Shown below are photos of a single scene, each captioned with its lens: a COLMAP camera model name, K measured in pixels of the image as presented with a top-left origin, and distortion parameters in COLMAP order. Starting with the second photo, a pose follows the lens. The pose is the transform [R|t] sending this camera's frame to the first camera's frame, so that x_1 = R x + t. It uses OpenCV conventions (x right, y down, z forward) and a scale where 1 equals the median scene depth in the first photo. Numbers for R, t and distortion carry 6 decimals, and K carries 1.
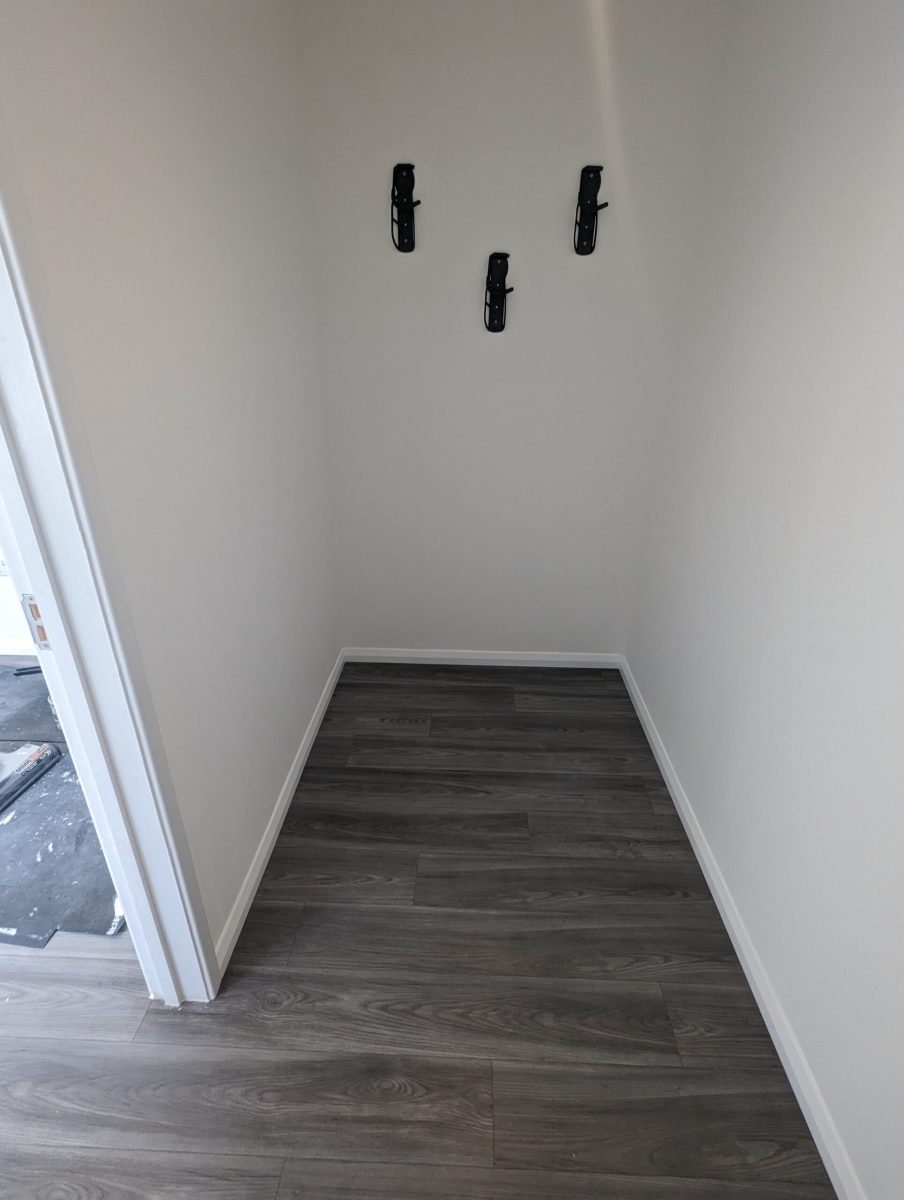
lens RADIAL K [[570.5, 0, 453.5], [0, 570.5, 598.2], [0, 0, 1]] dist [-0.001491, 0.000712]
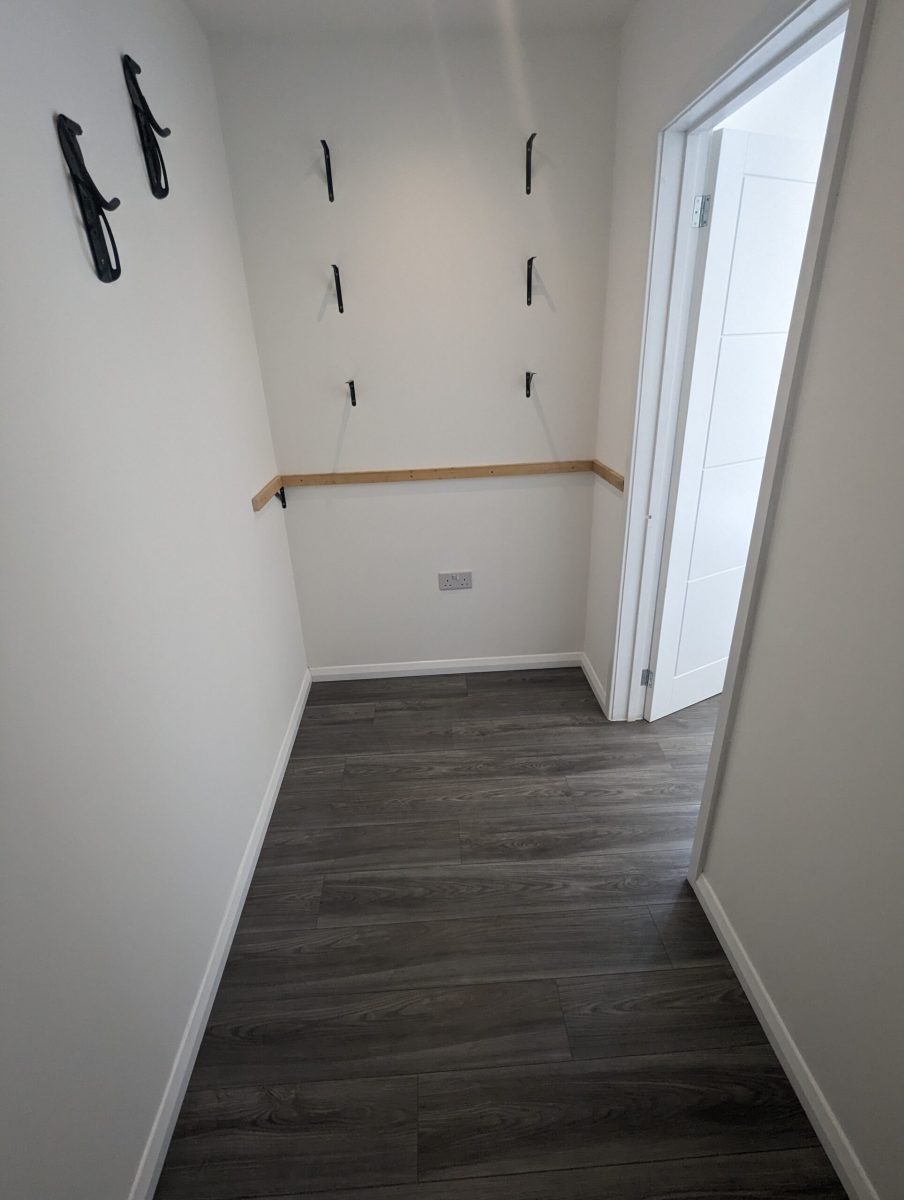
lens RADIAL K [[570.5, 0, 453.5], [0, 570.5, 598.2], [0, 0, 1]] dist [-0.001491, 0.000712]
pose [[-0.995588, 0.055663, -0.075540, 0.146701], [-0.020847, 0.653707, 0.756461, -0.628446], [0.091488, 0.754698, -0.649662, 1.323742]]
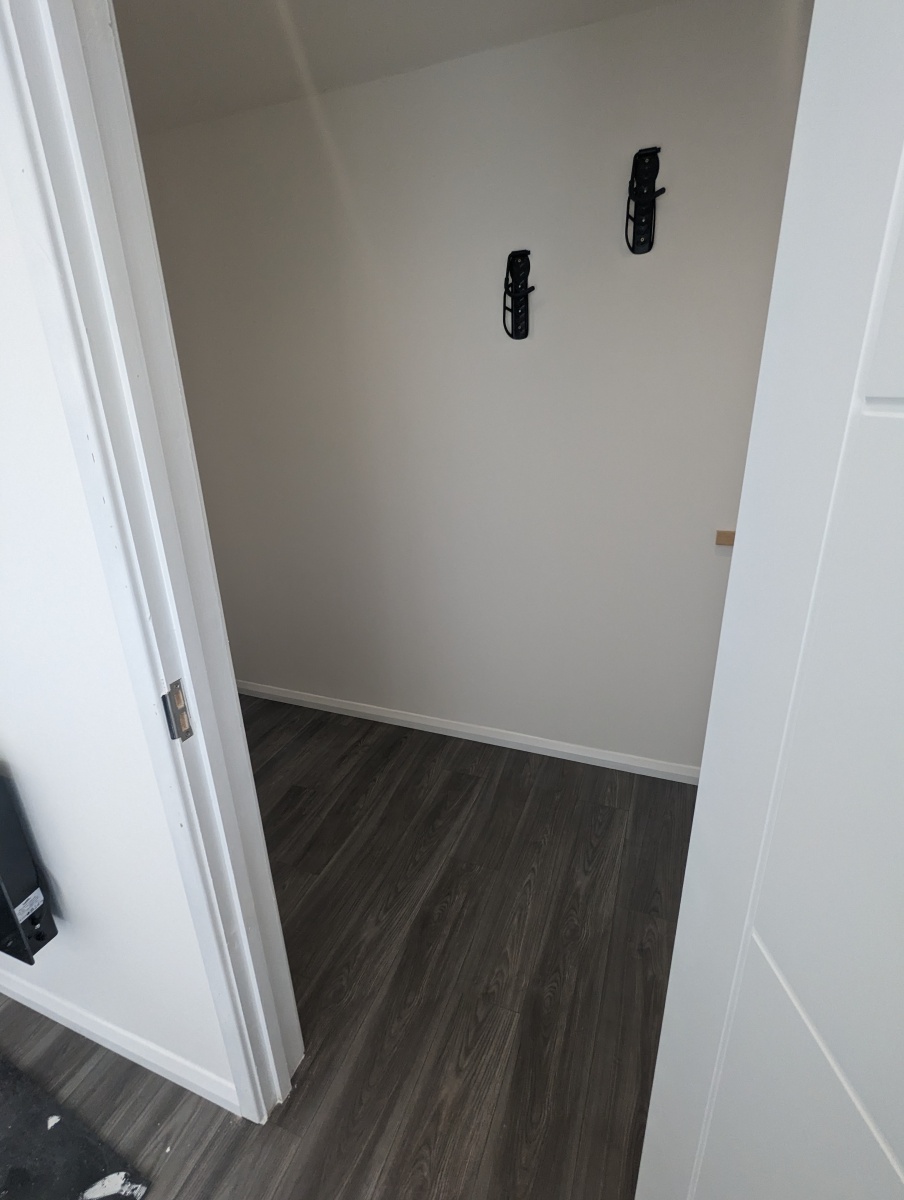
lens RADIAL K [[570.5, 0, 453.5], [0, 570.5, 598.2], [0, 0, 1]] dist [-0.001491, 0.000712]
pose [[0.330229, -0.354206, 0.874921, -0.941467], [0.436552, 0.879140, 0.191143, -0.067233], [-0.836882, 0.318827, 0.444947, 0.091303]]
